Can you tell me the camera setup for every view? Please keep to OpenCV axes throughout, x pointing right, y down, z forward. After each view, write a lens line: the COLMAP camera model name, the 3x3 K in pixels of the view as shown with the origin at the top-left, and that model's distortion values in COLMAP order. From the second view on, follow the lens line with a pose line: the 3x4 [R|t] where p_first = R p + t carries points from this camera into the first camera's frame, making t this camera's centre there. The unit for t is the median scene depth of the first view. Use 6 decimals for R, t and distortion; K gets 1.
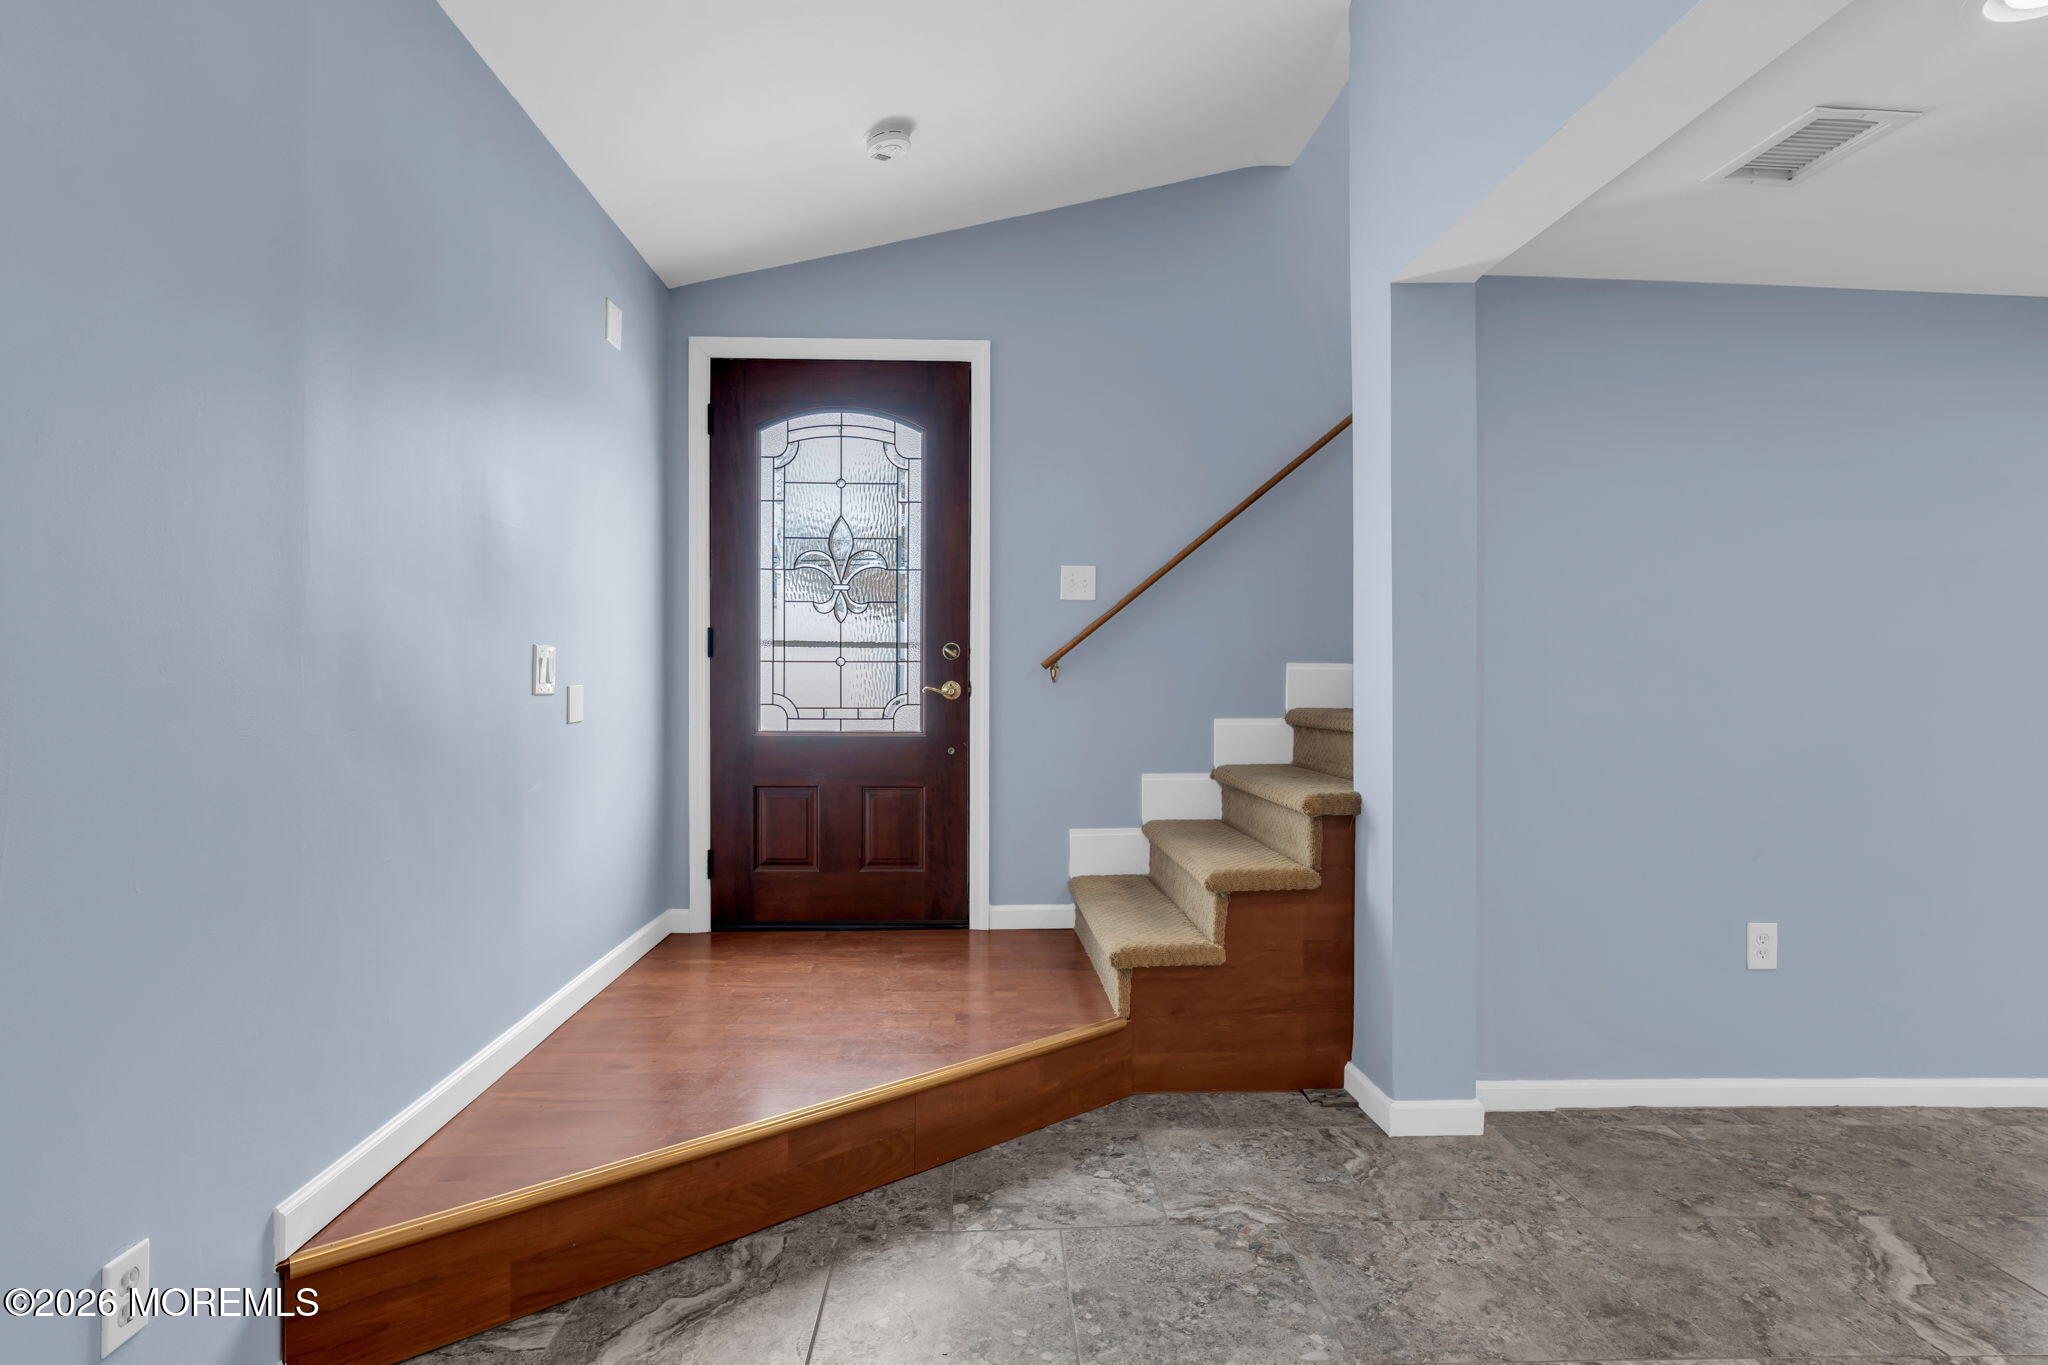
lens RADIAL K [[1053.1, 0, 1023.5], [0, 1053.1, 674.6], [0, 0, 1]] dist [0.001454, 0.003140]
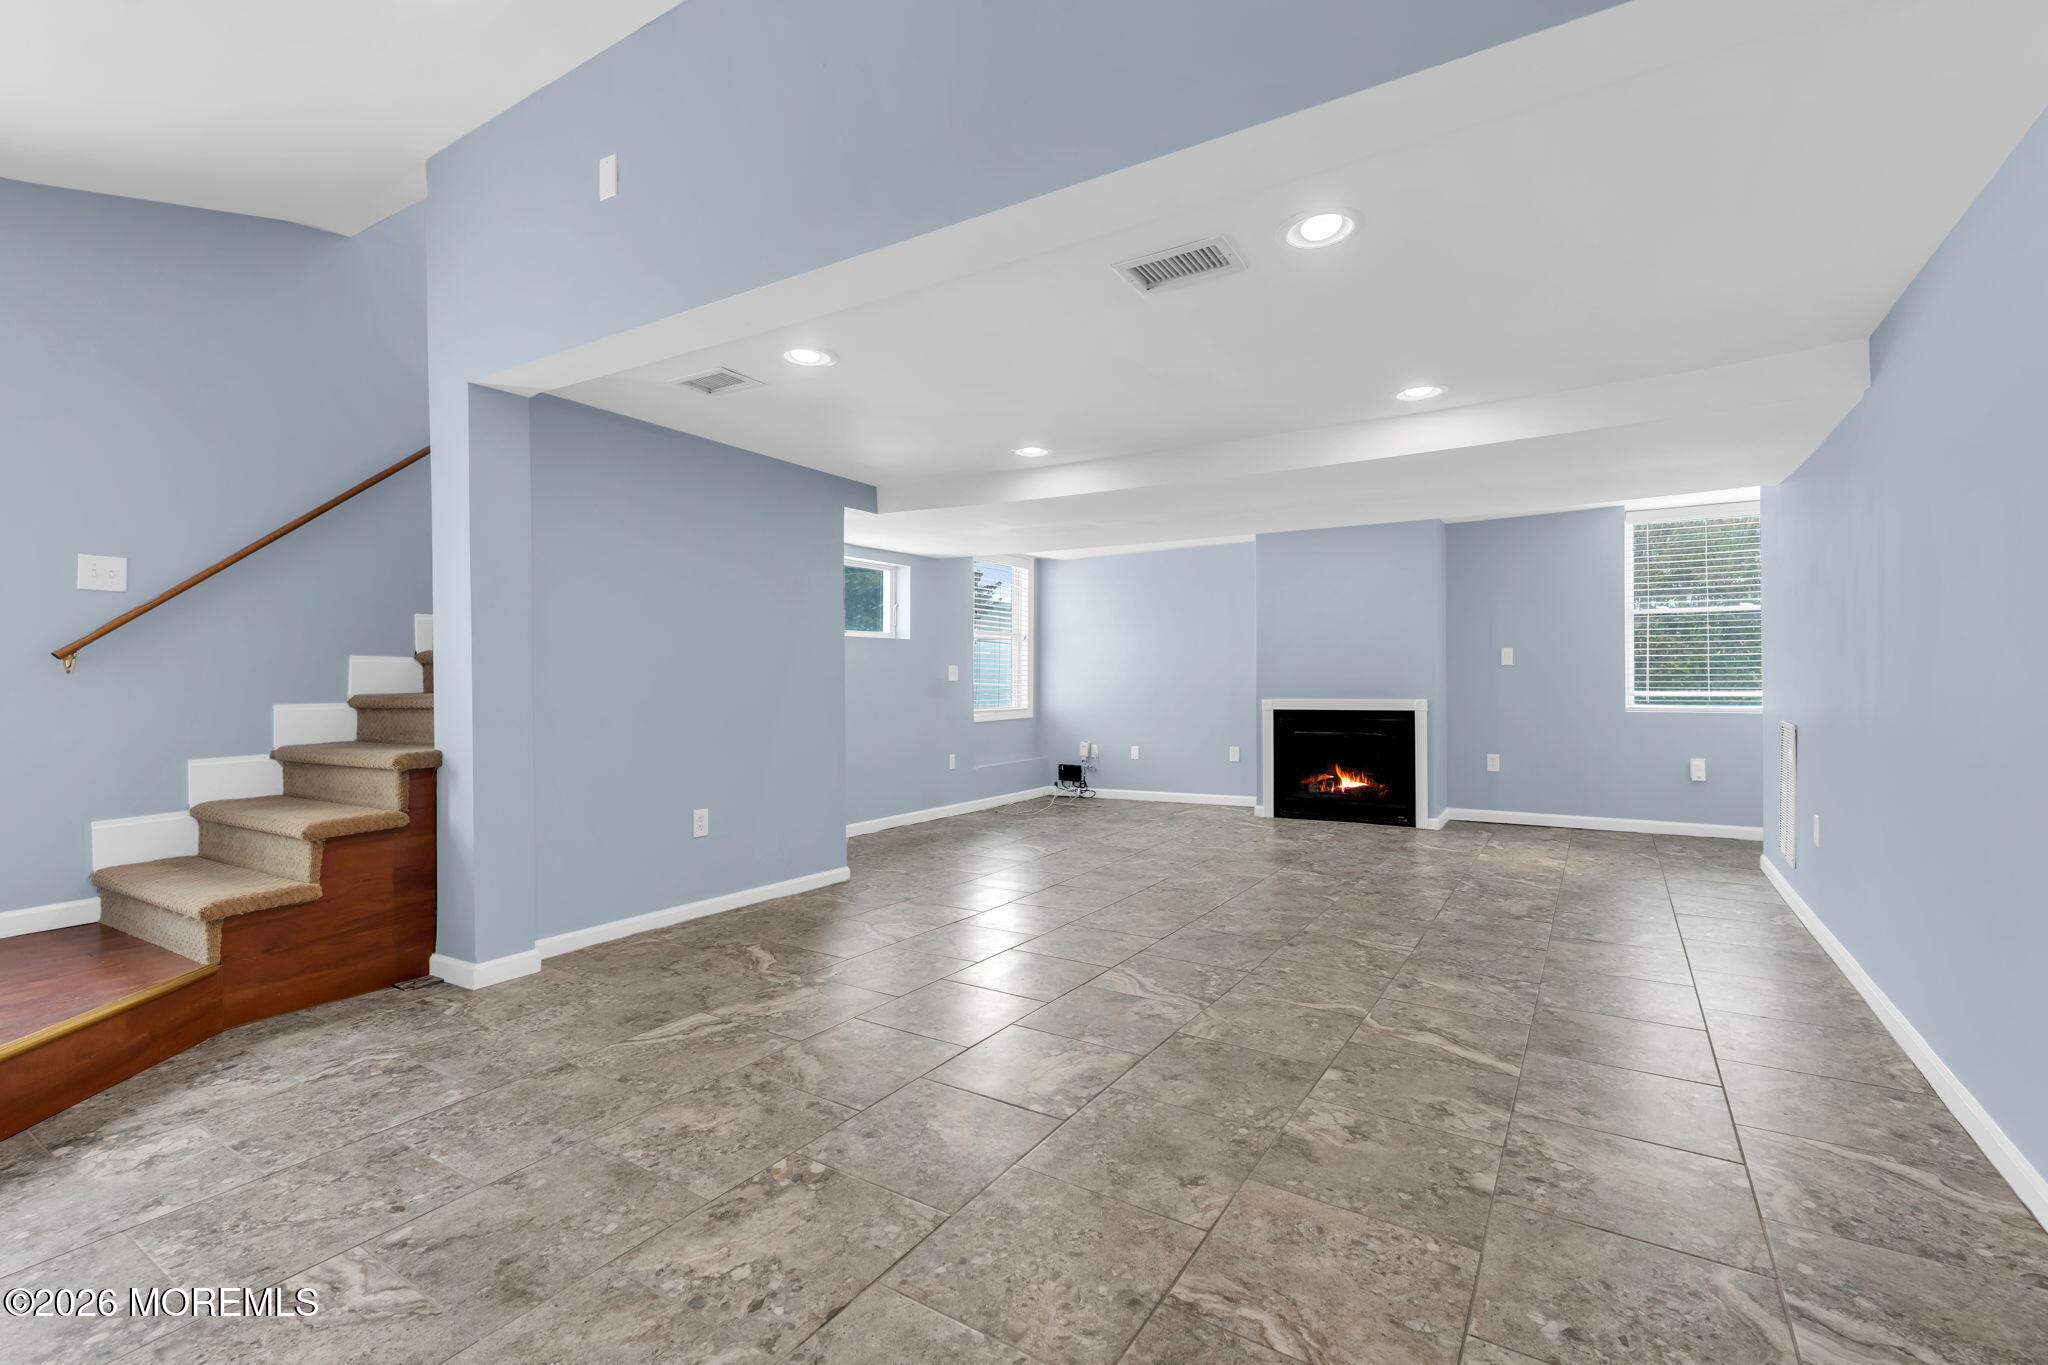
lens RADIAL K [[914.6, 0, 1016.5], [0, 914.6, 678.6], [0, 0, 1]] dist [0.001670, 0.001339]
pose [[0.582435, -0.010107, 0.812815, -0.214741], [0.010092, 0.999936, 0.005202, 0.024512], [-0.812815, 0.005173, 0.582499, -0.294581]]
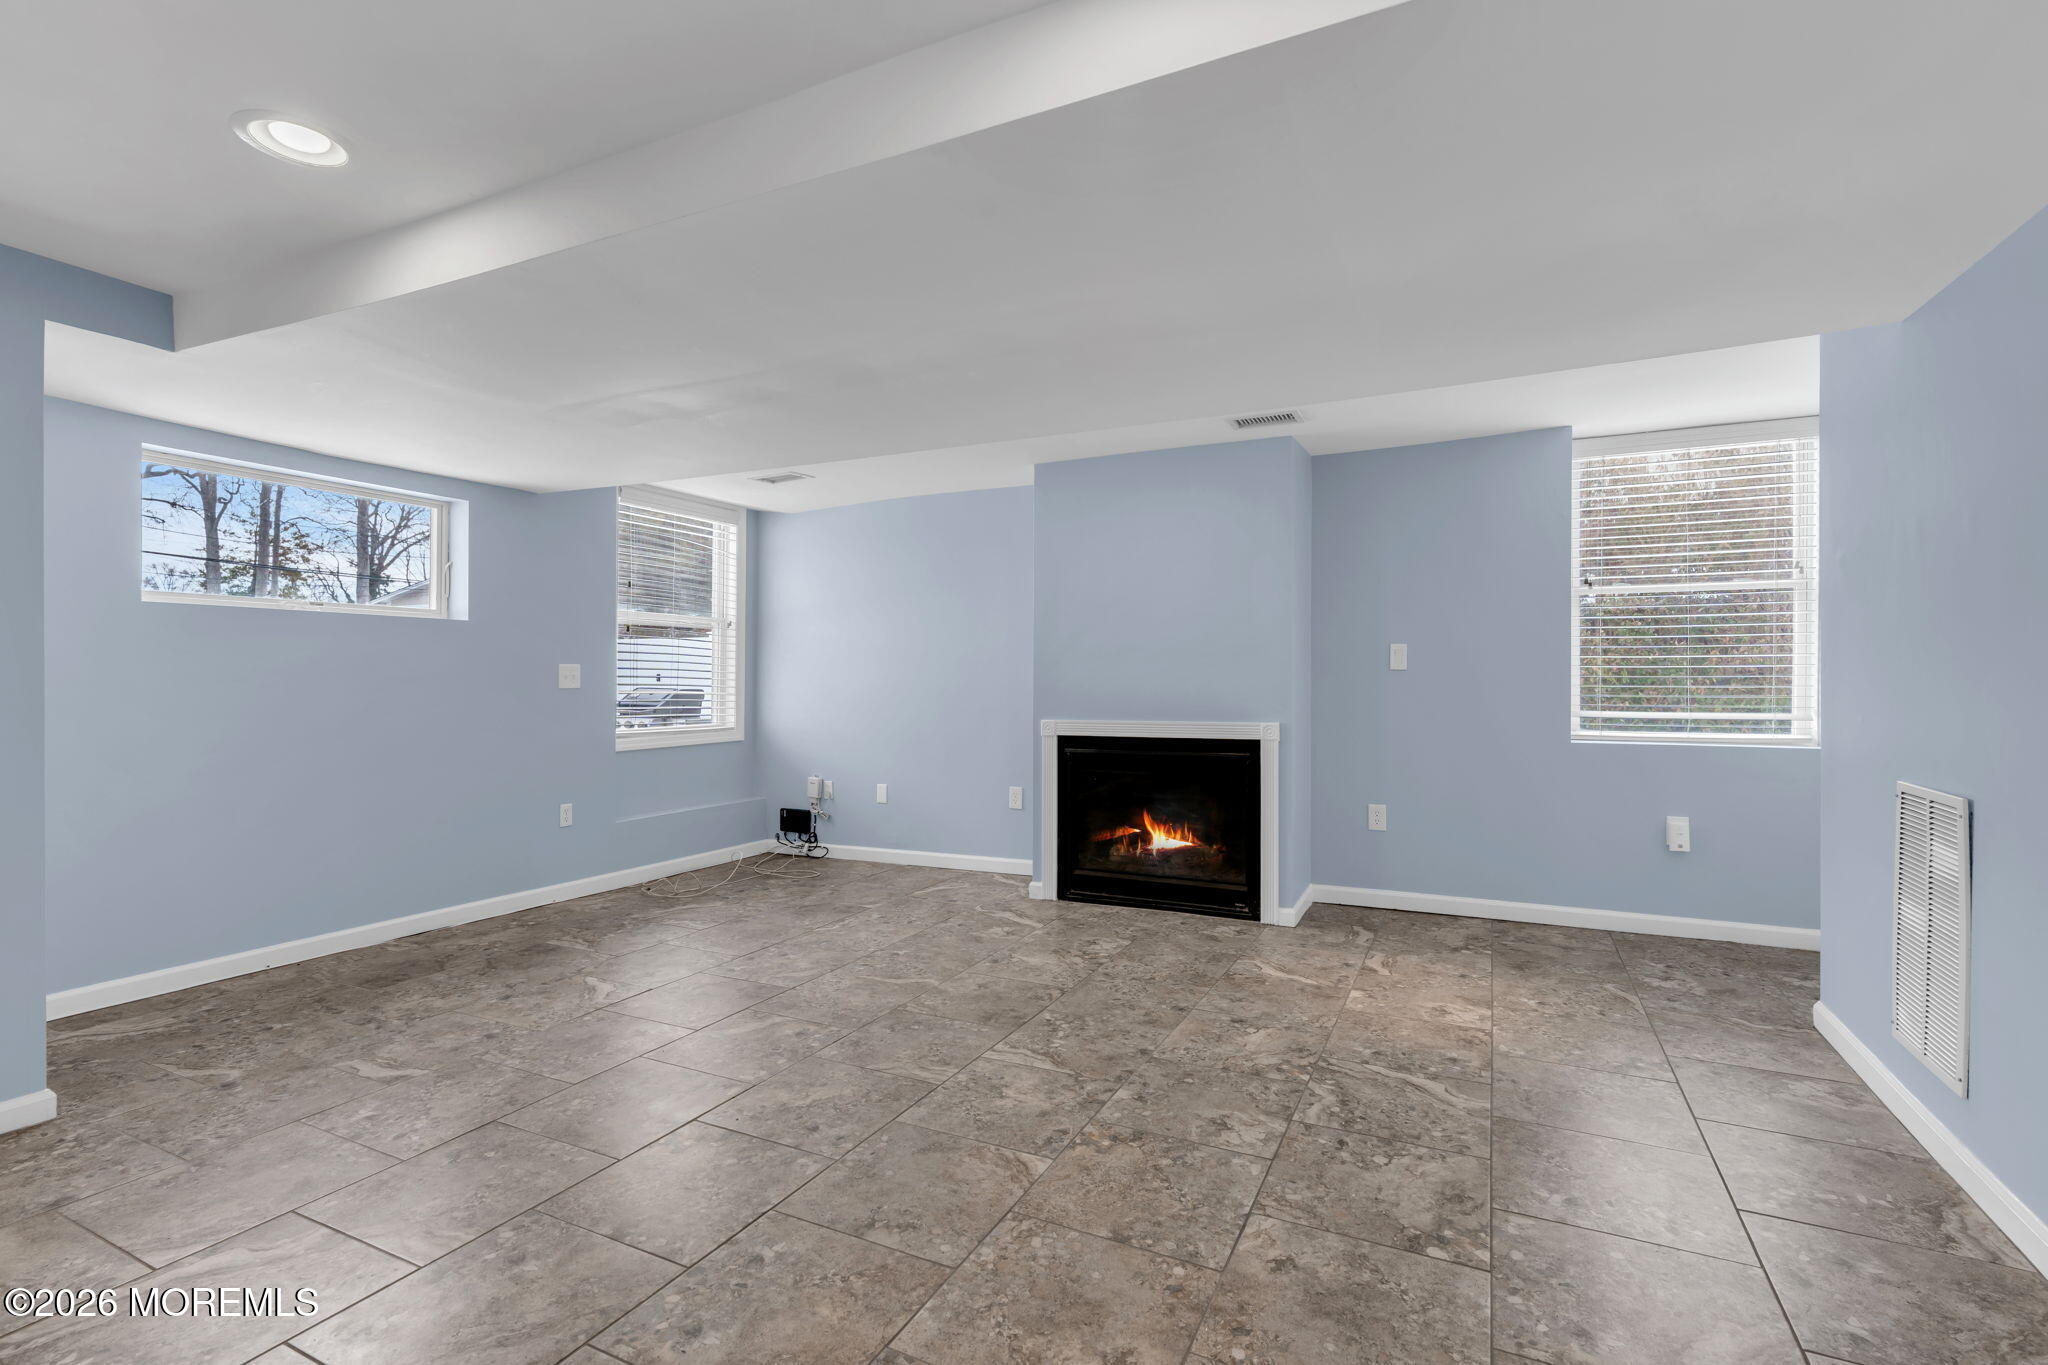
lens RADIAL K [[914.6, 0, 1016.7], [0, 914.6, 687.3], [0, 0, 1]] dist [0.001670, 0.001339]
pose [[0.502847, -0.014167, 0.864259, 0.802304], [0.003799, 0.999892, 0.014180, 0.019977], [-0.864367, -0.003847, 0.502847, -0.165493]]
